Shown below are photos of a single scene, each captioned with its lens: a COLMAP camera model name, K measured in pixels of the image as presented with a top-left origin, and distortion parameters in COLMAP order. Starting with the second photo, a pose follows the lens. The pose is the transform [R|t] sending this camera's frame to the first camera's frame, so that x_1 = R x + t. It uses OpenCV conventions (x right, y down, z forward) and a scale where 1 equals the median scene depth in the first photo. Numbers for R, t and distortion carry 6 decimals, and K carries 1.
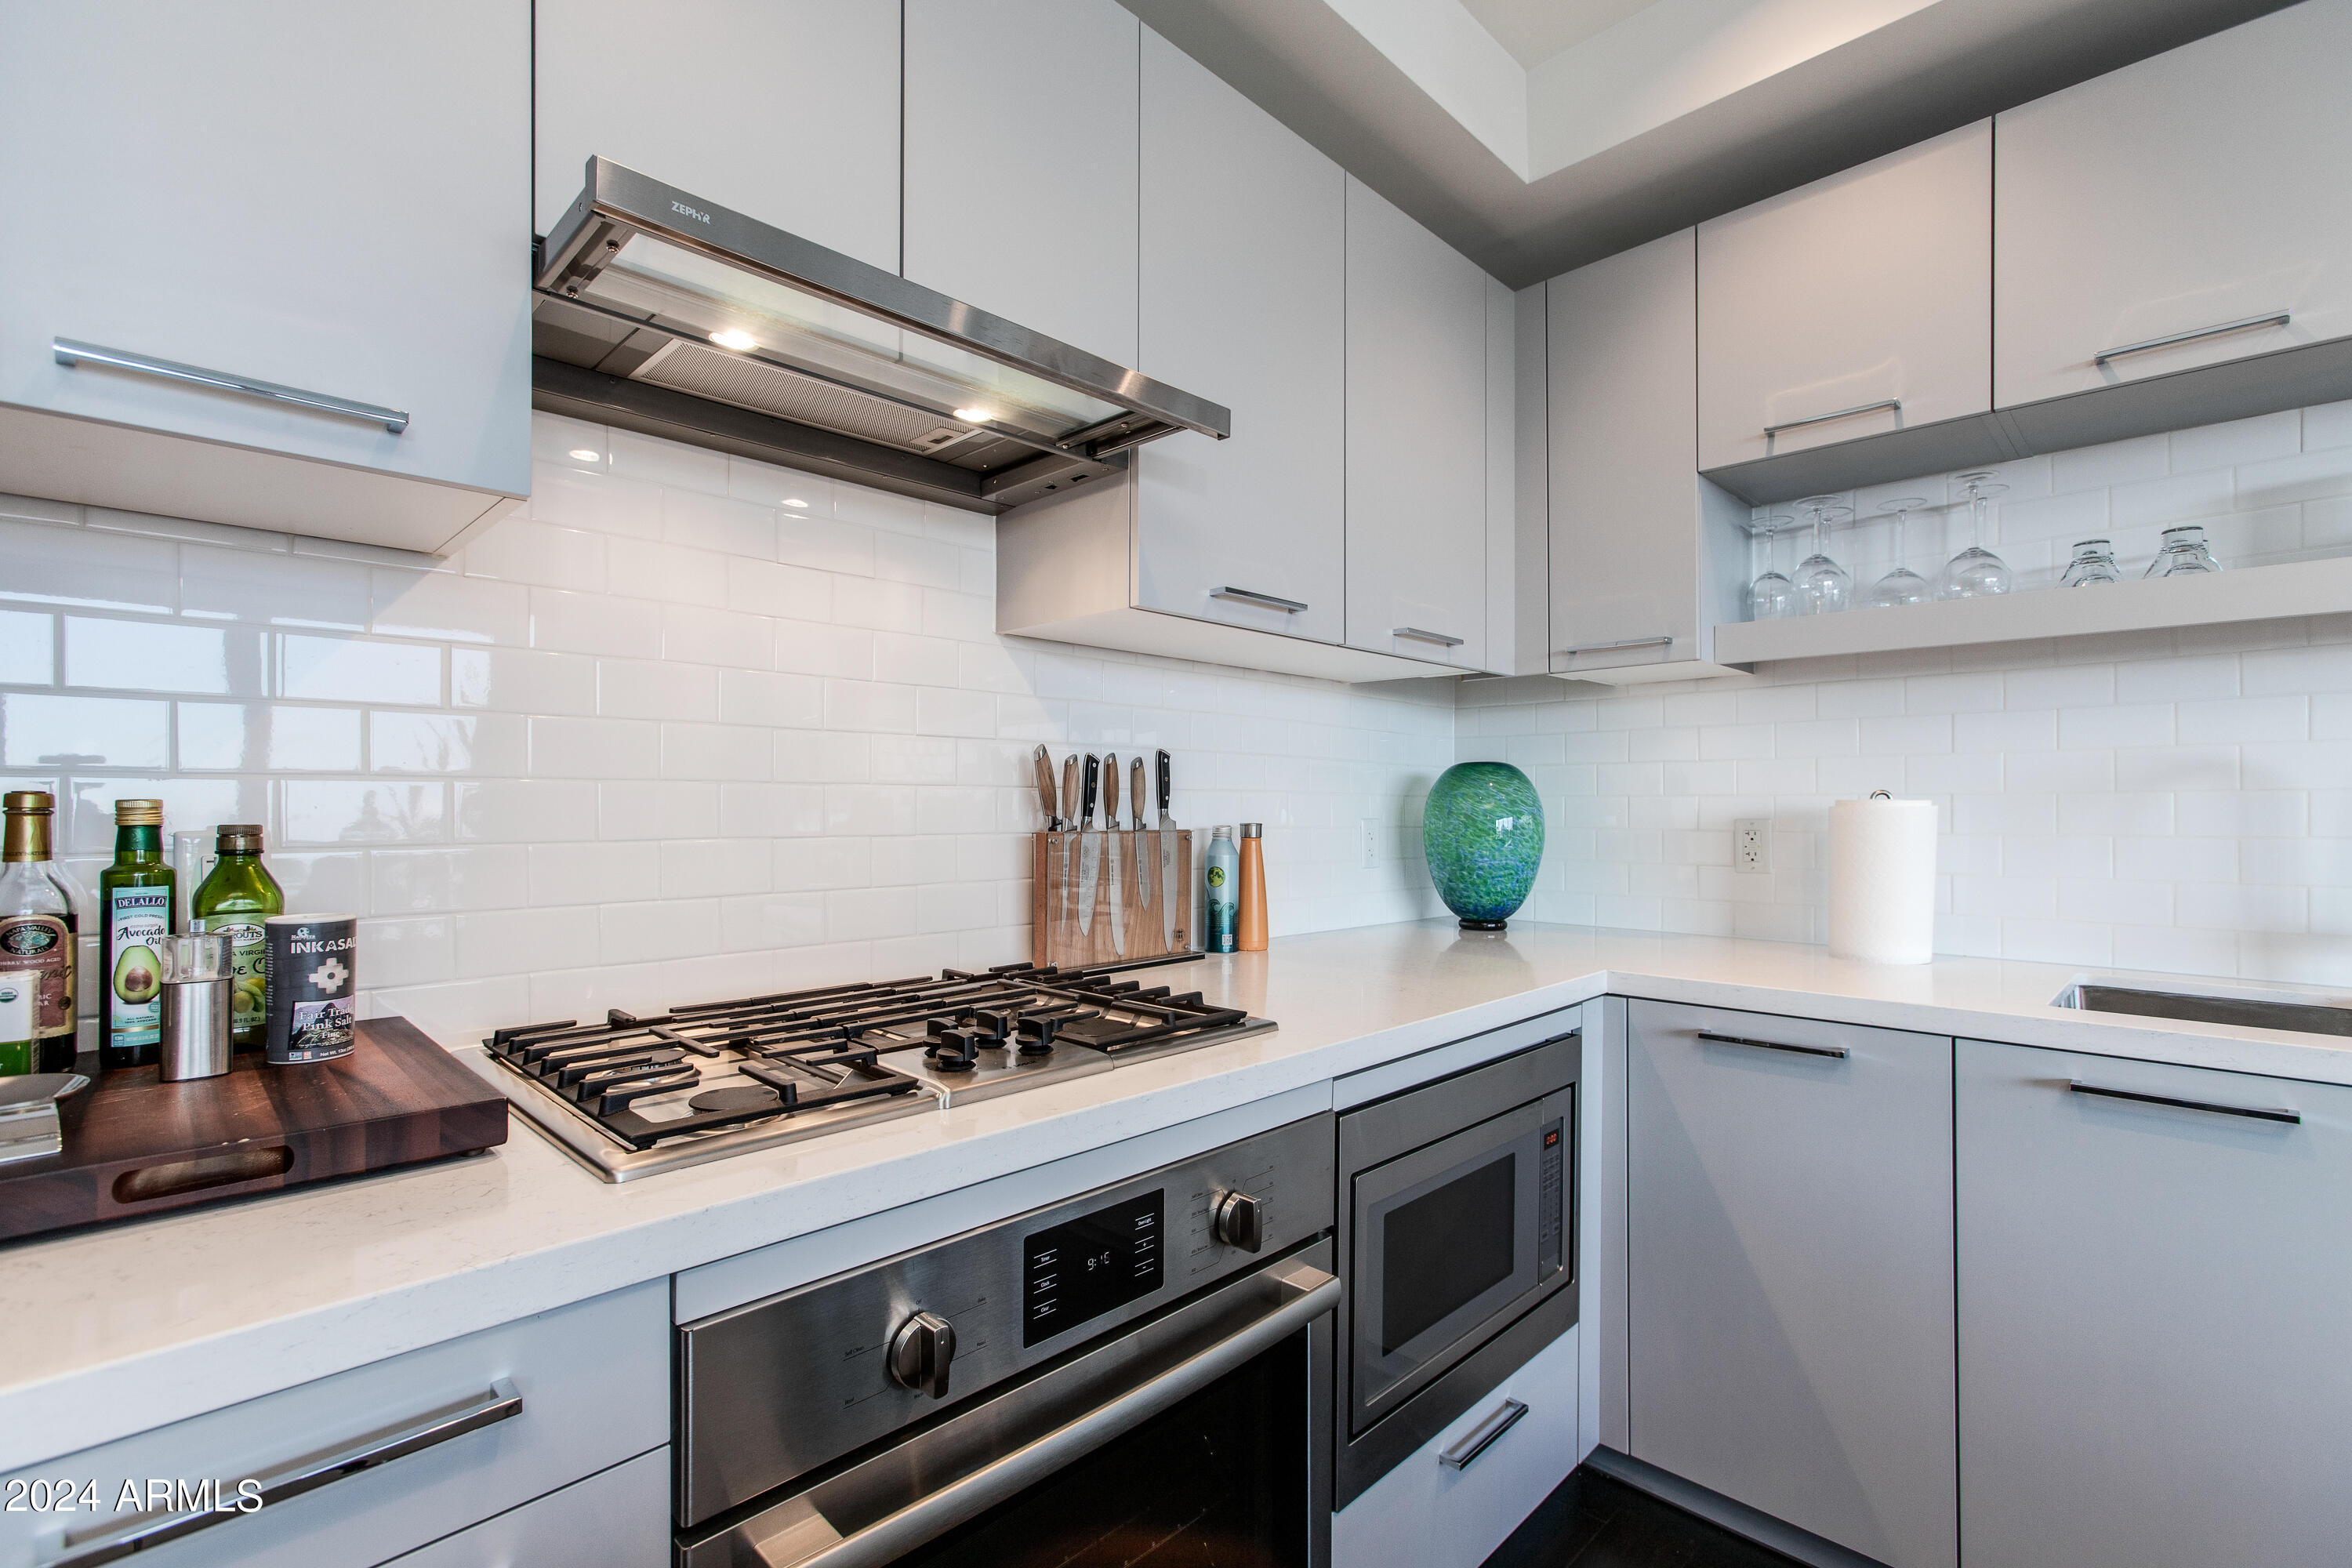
lens RADIAL K [[1068.8, 0, 1173.3], [0, 1068.8, 788.3], [0, 0, 1]] dist [-0.003653, 0.011207]
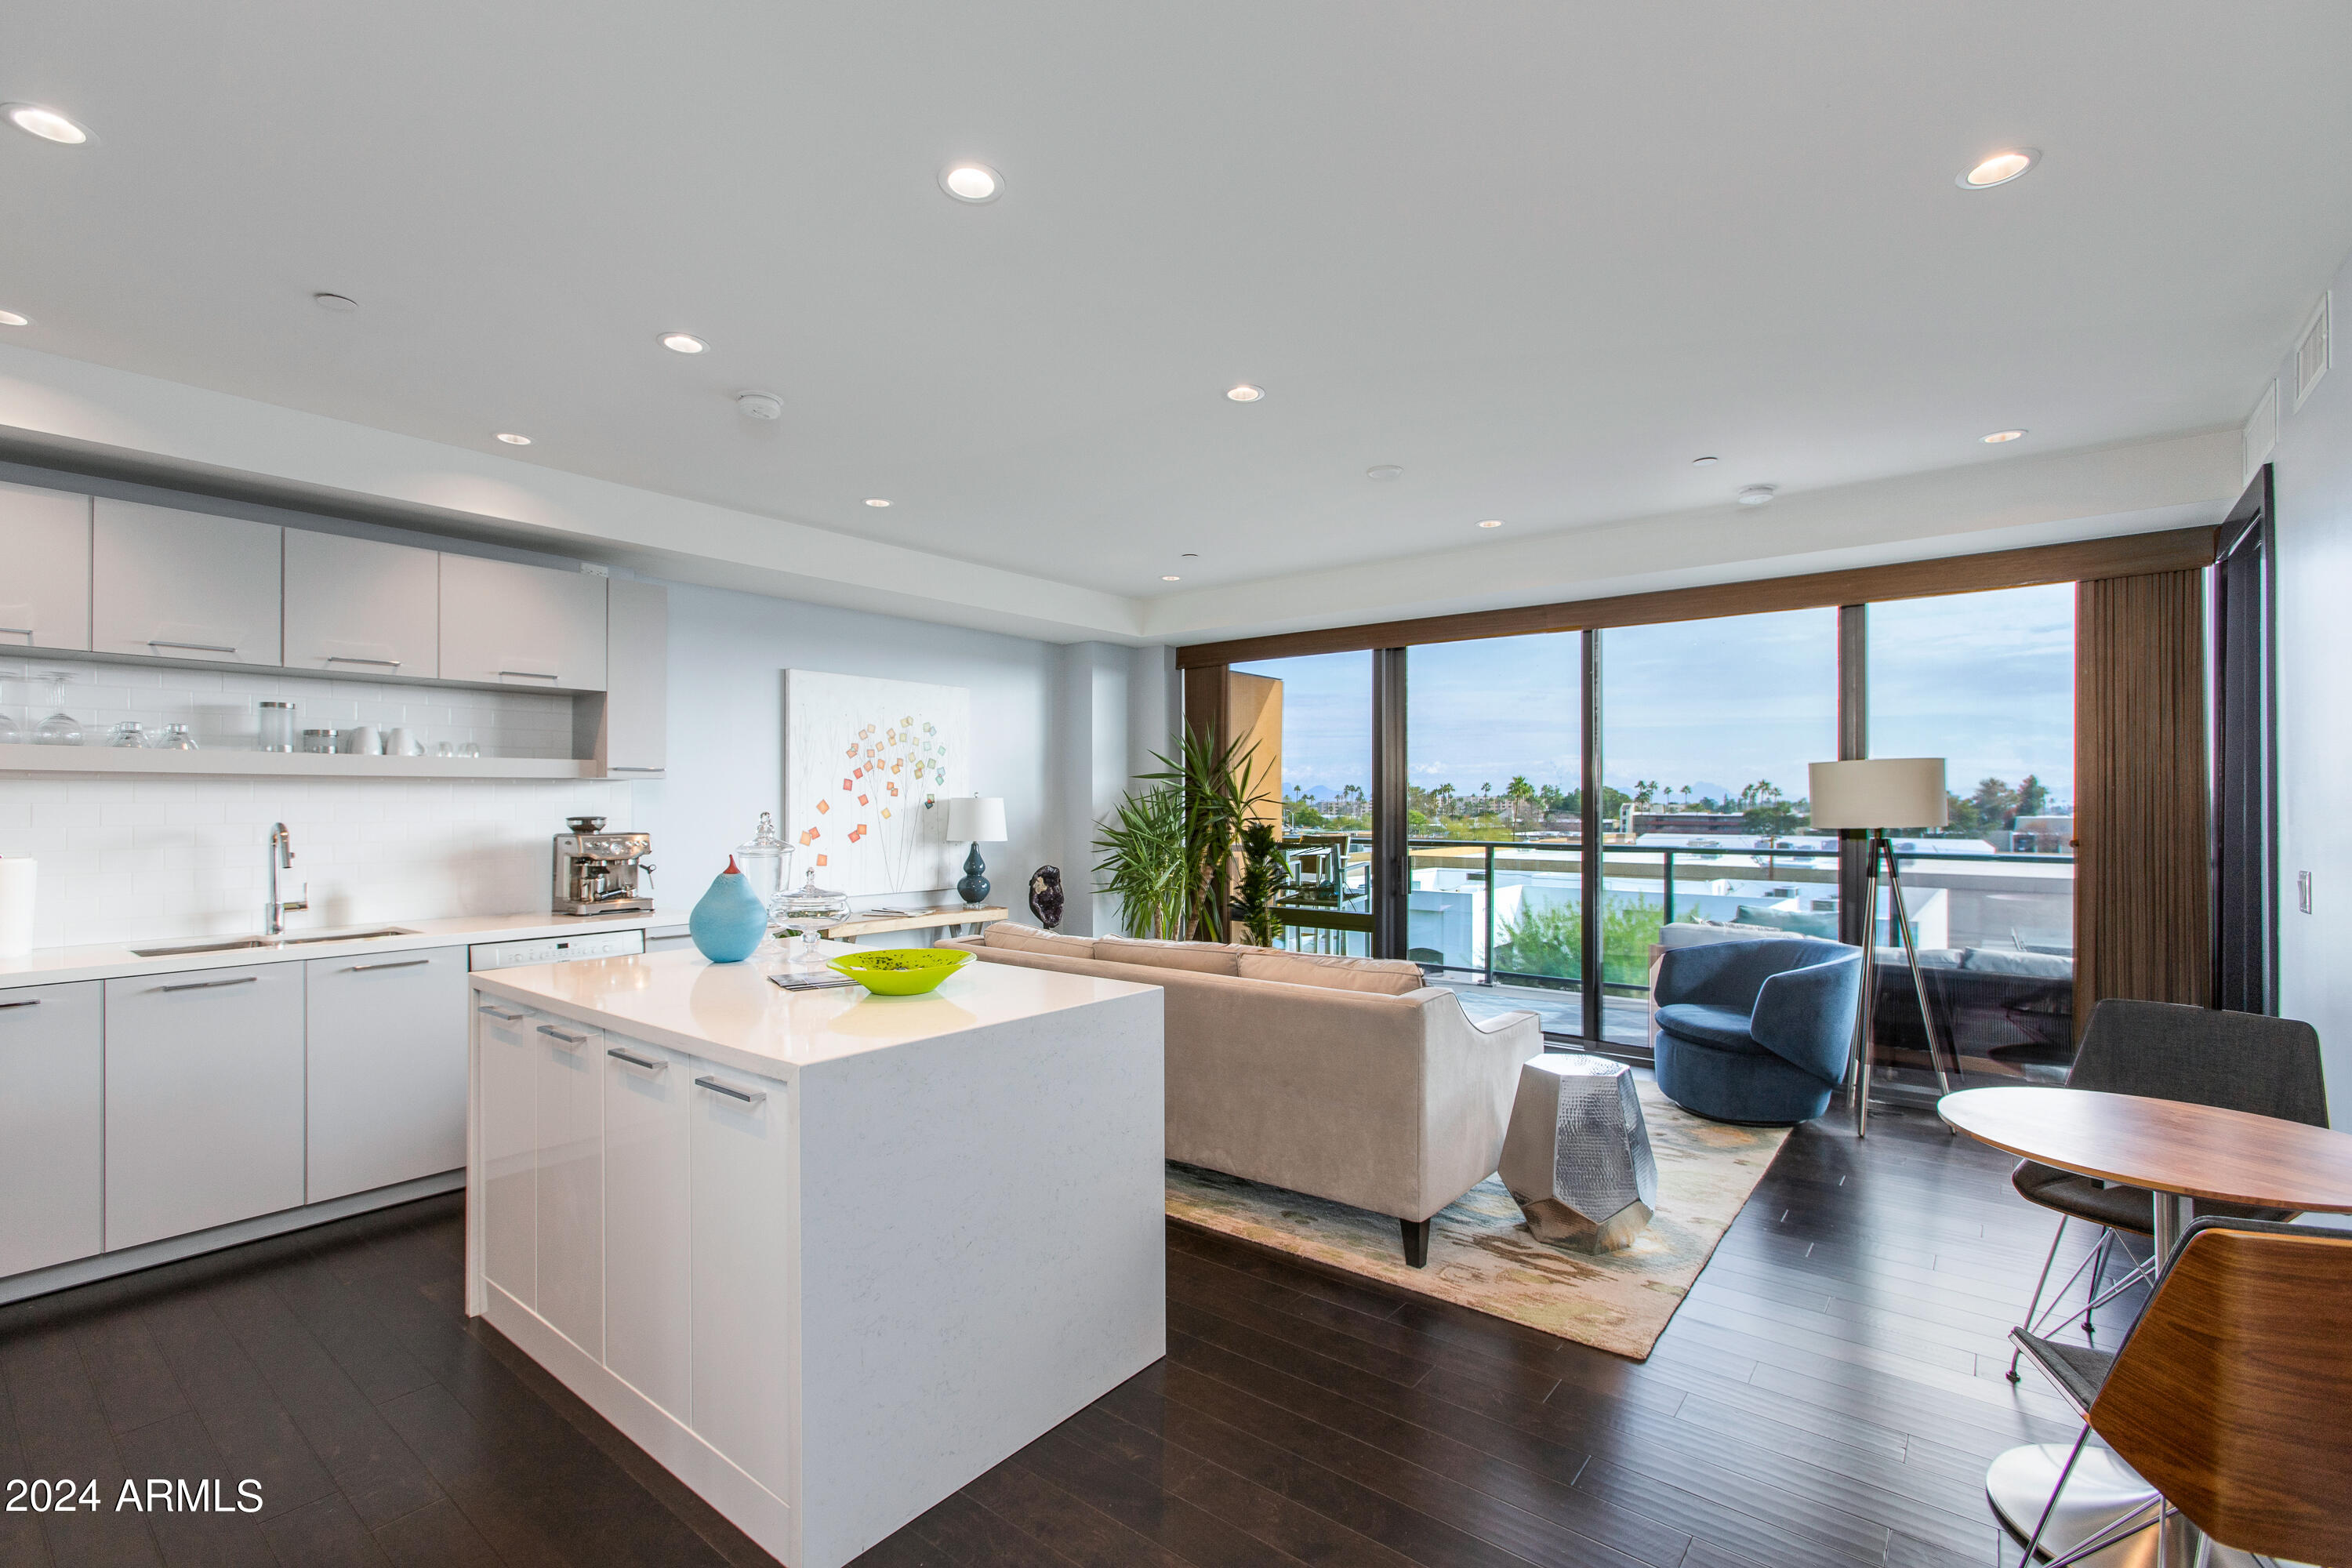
lens RADIAL K [[1068.8, 0, 1173.3], [0, 1068.8, 788.3], [0, 0, 1]] dist [-0.003653, 0.011207]
pose [[-0.108528, 0.009798, 0.994045, -1.218508], [-0.013504, 0.999845, -0.011330, -0.107340], [-0.994002, -0.014653, -0.108379, -0.635413]]
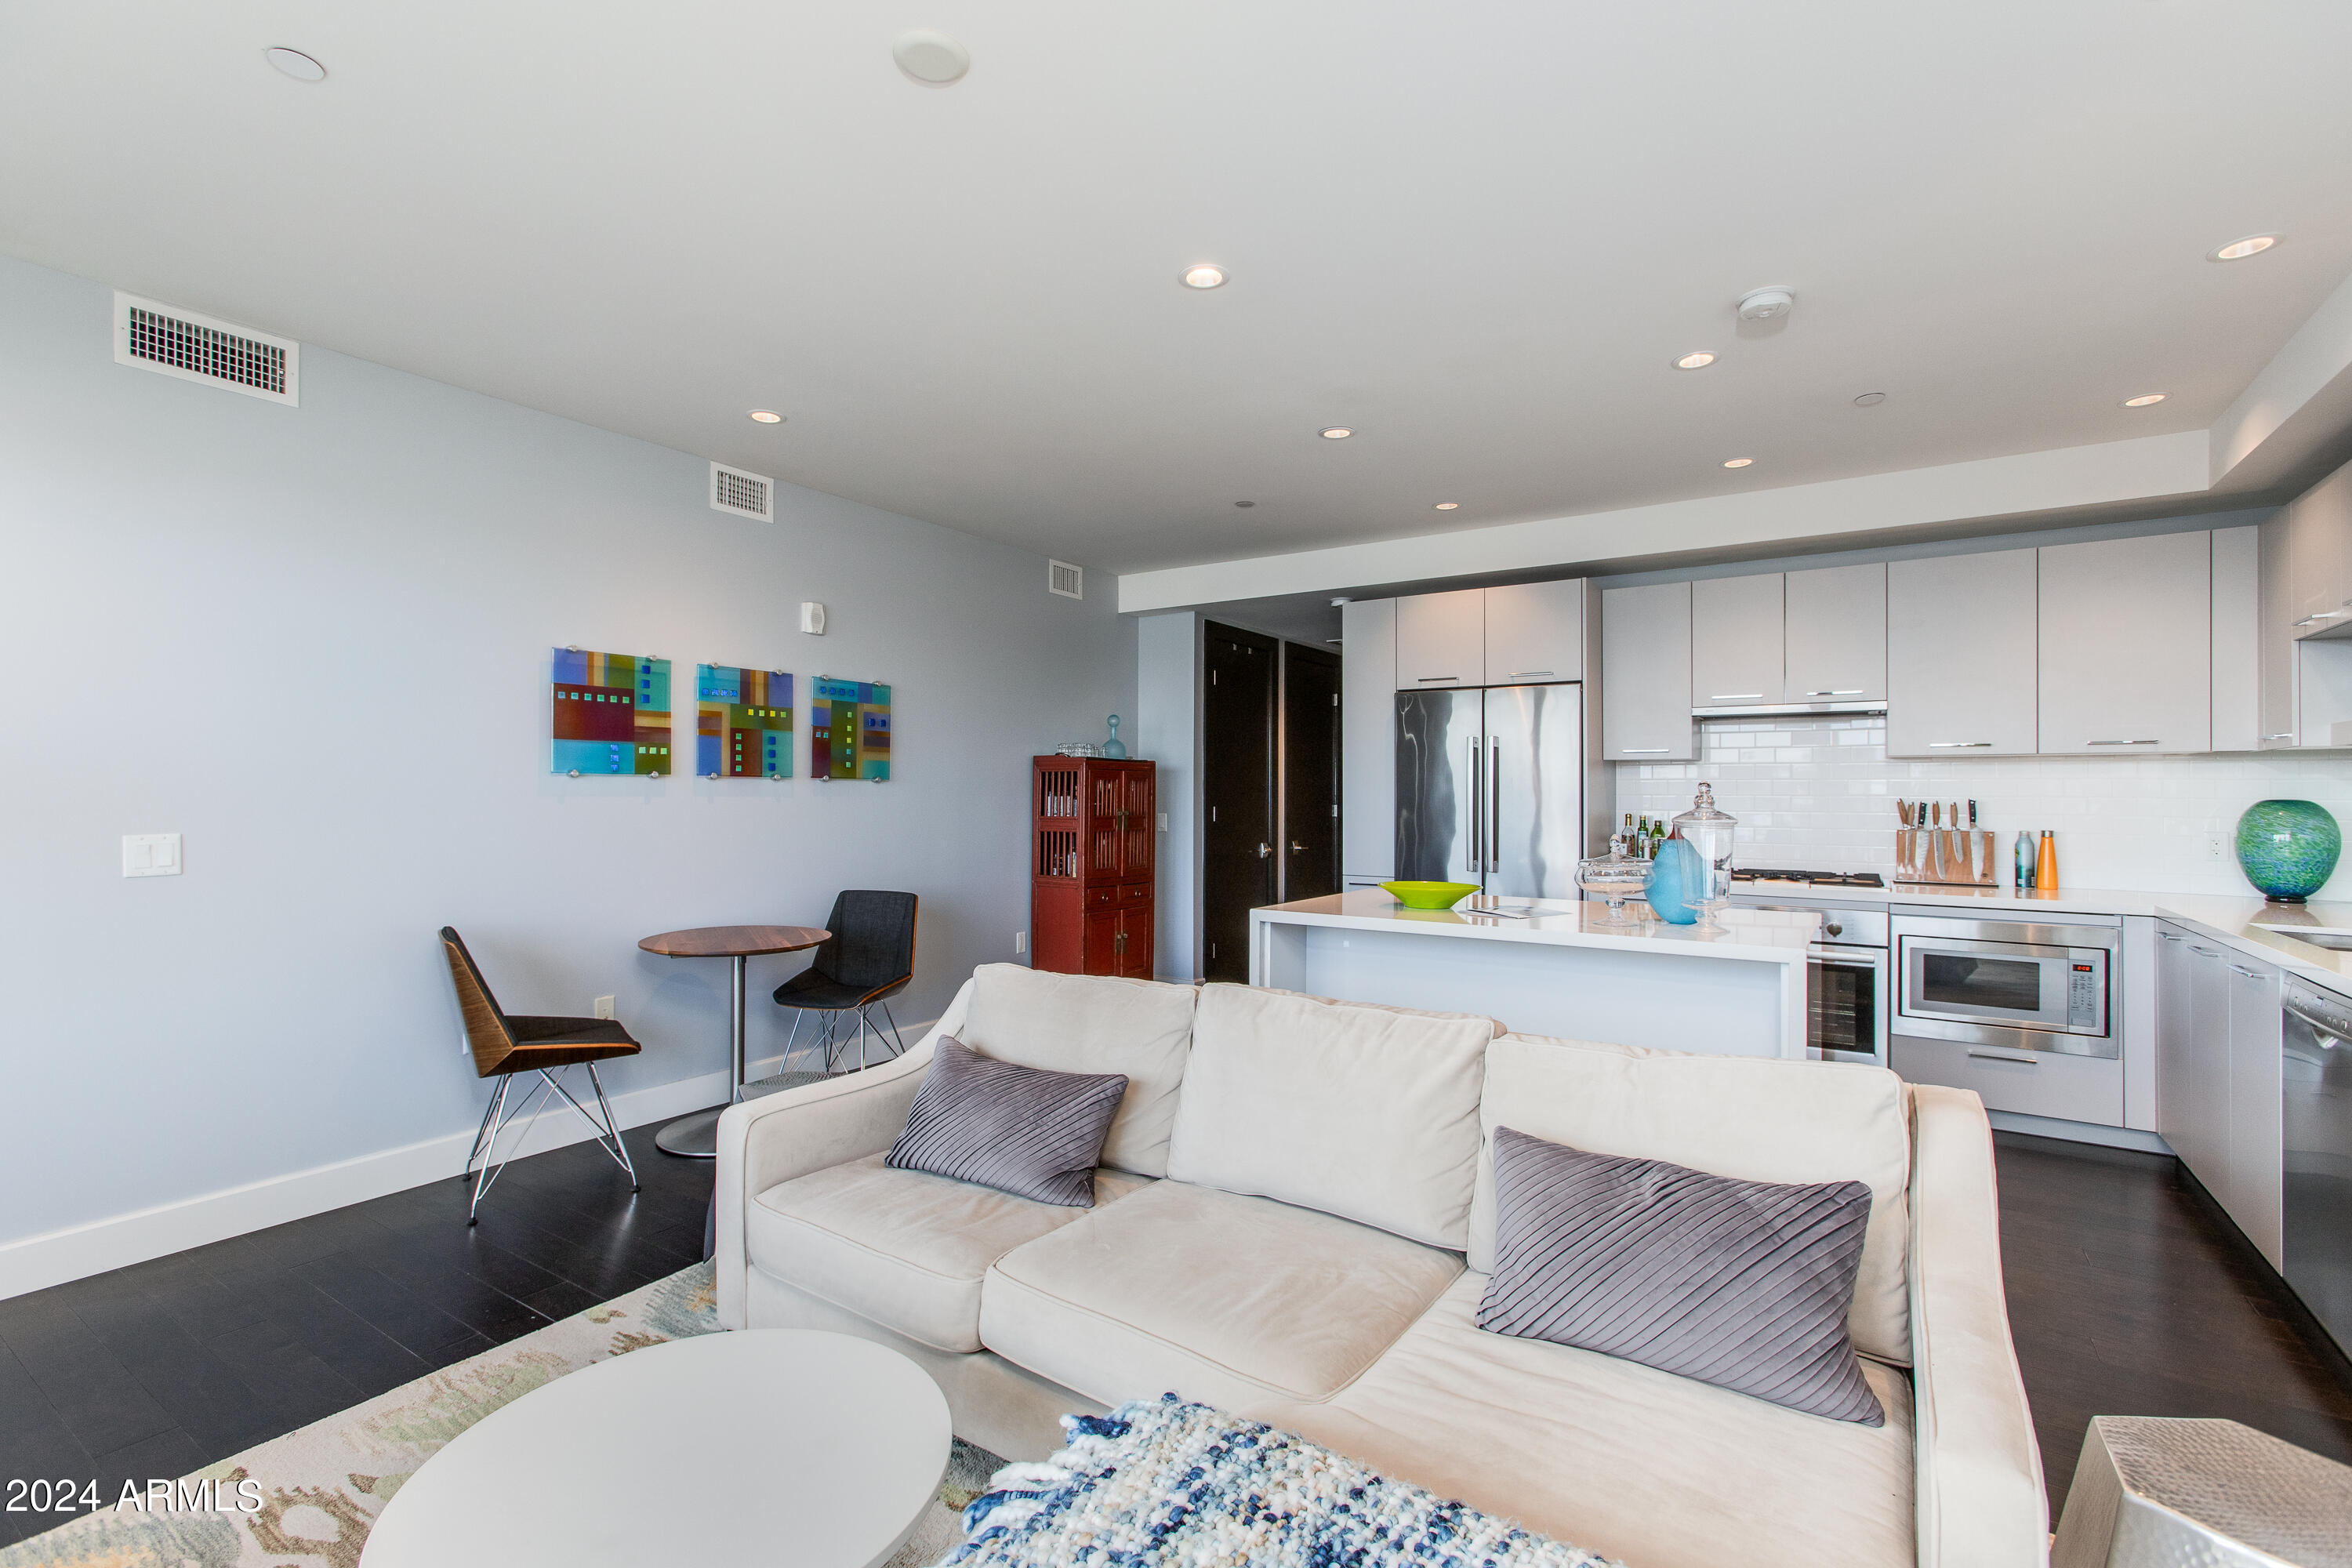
lens RADIAL K [[1068.8, 0, 1173.3], [0, 1068.8, 788.3], [0, 0, 1]] dist [-0.003653, 0.011207]
pose [[0.190252, -0.005292, -0.981721, 2.070032], [0.011187, 0.999932, -0.003222, -0.072227], [0.981672, -0.010369, 0.190298, -1.267282]]
